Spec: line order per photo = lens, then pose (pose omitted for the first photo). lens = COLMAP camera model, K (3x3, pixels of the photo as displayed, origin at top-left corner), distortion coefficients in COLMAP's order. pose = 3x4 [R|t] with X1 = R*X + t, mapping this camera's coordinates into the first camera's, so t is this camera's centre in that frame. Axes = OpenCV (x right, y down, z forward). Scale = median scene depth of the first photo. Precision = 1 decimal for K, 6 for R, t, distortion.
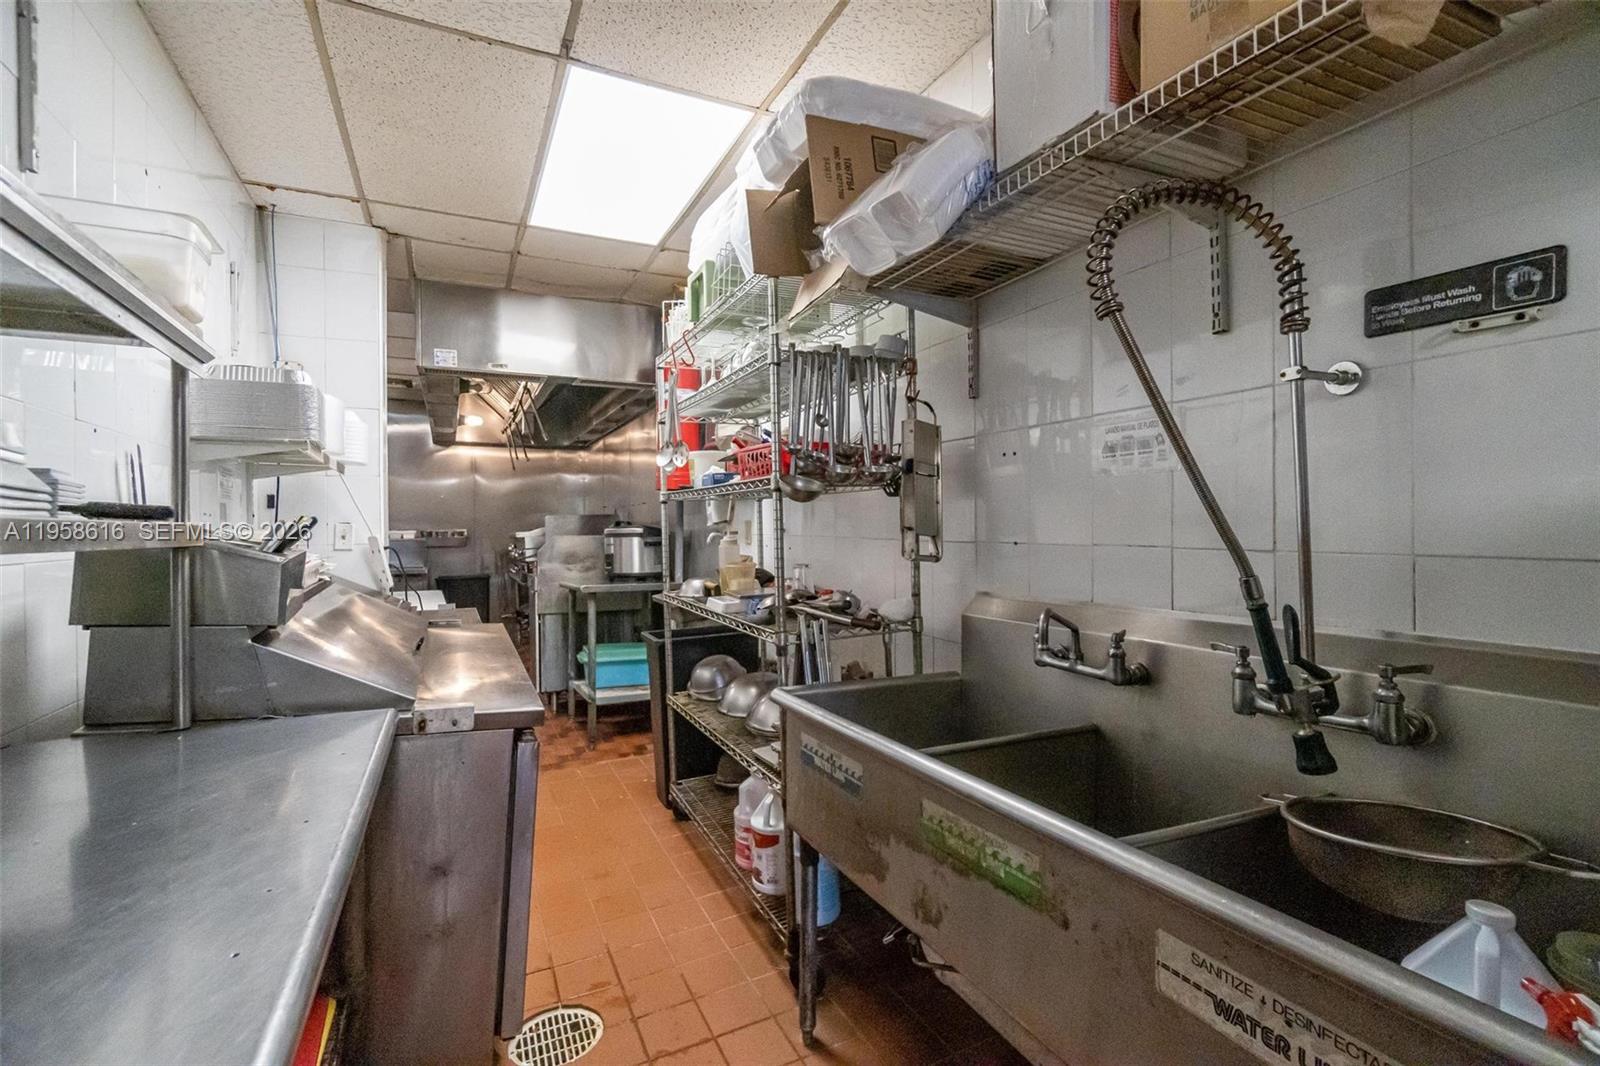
lens RADIAL K [[680.3, 0, 801.1], [0, 680.3, 527.1], [0, 0, 1]] dist [0.000078, 0.000238]
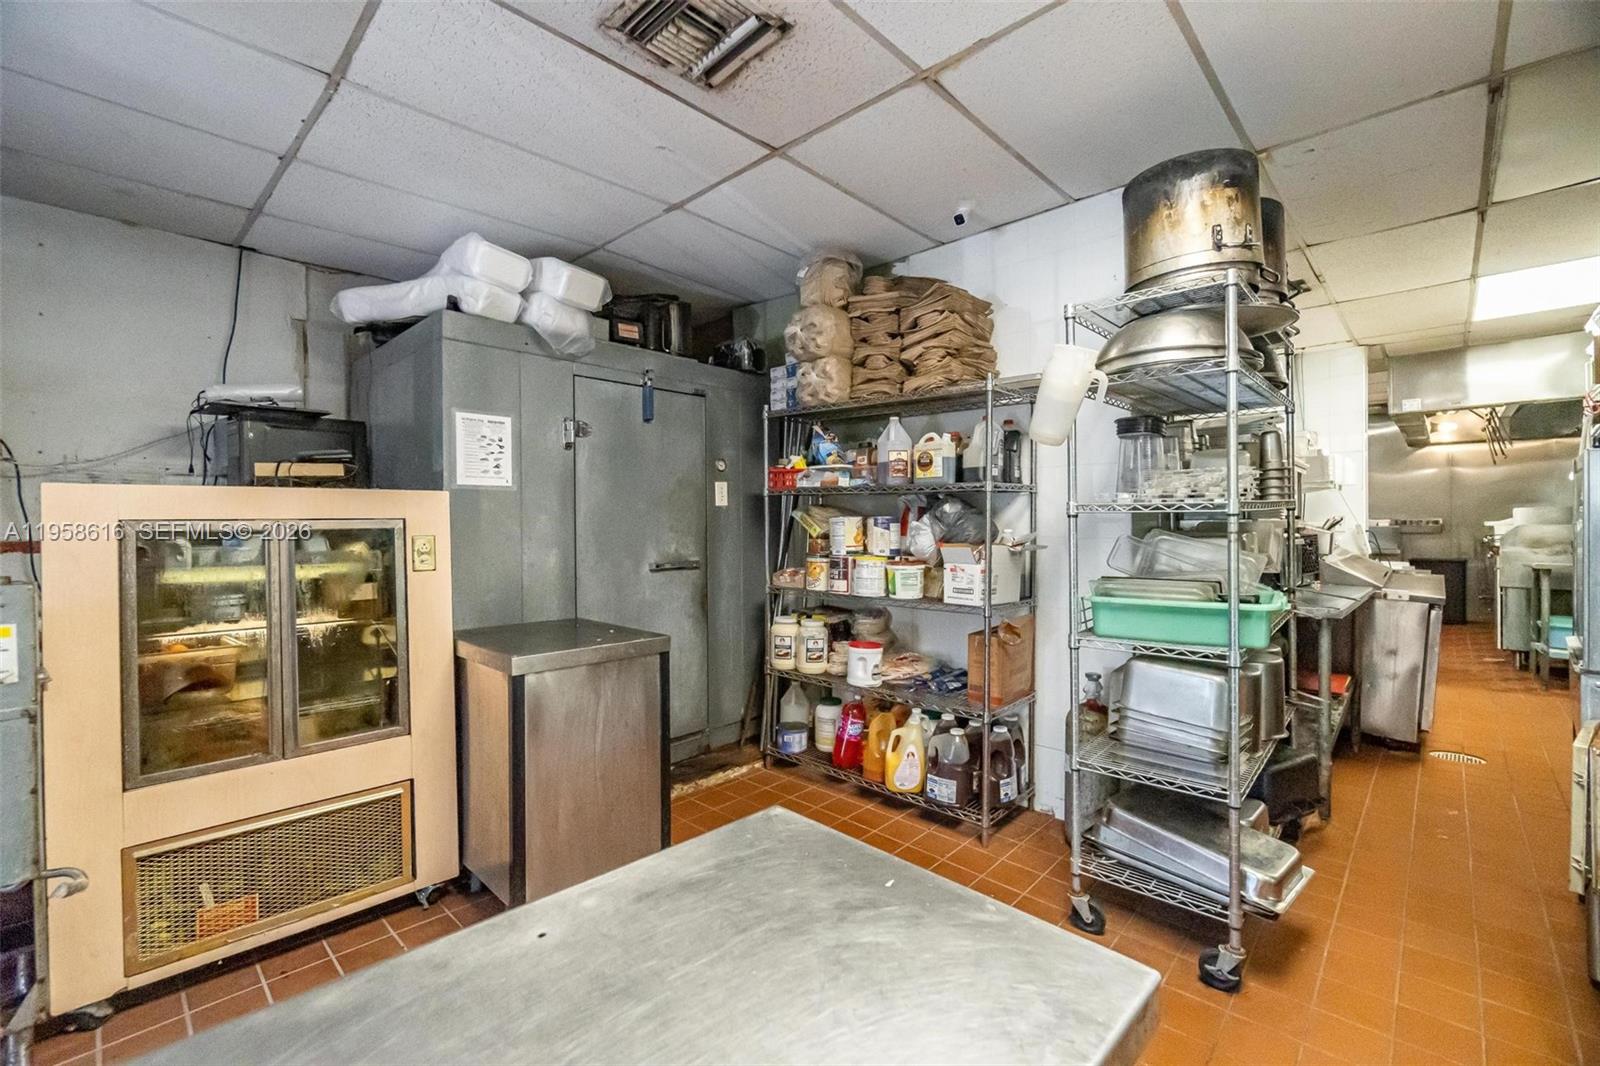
lens RADIAL K [[680.3, 0, 801.1], [0, 680.3, 527.1], [0, 0, 1]] dist [0.000078, 0.000238]
pose [[0.329427, 0.011145, -0.944115, 0.361422], [0.006470, 0.999880, 0.014061, -0.008073], [0.944159, -0.010741, 0.329315, -0.611011]]
